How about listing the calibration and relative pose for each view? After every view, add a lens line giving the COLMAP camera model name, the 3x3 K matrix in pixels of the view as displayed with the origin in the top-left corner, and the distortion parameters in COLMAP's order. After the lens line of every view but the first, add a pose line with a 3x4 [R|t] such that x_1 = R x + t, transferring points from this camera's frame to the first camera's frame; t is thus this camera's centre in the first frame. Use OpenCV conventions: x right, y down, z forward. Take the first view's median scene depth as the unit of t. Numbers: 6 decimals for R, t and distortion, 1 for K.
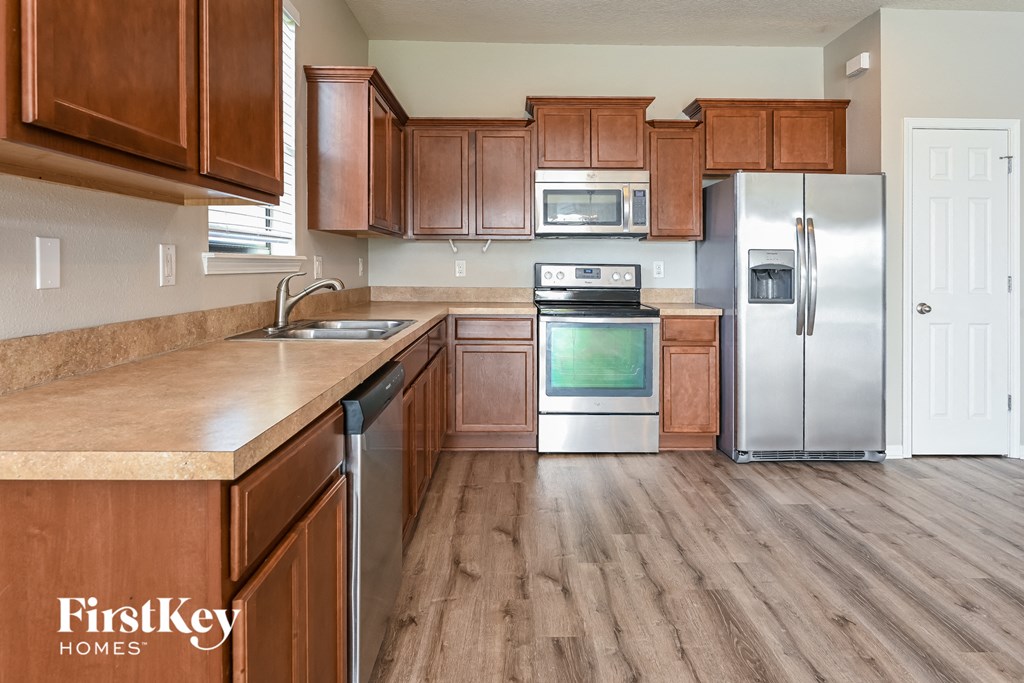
lens RADIAL K [[668.3, 0, 528.5], [0, 668.3, 344.0], [0, 0, 1]] dist [-0.006779, -0.001264]
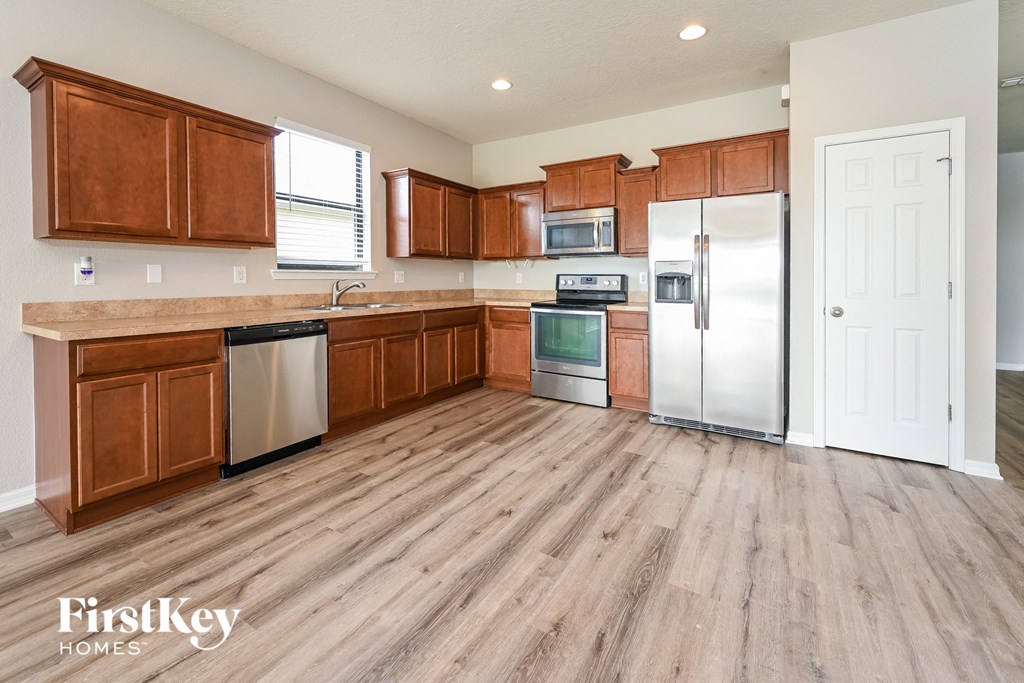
lens RADIAL K [[444.5, 0, 496.7], [0, 444.5, 336.7], [0, 0, 1]] dist [0.000593, 0.000121]
pose [[0.826392, 0.068666, -0.558892, 0.562015], [-0.061987, 0.997598, 0.030911, -0.001473], [0.559673, 0.009100, 0.828664, 0.097640]]
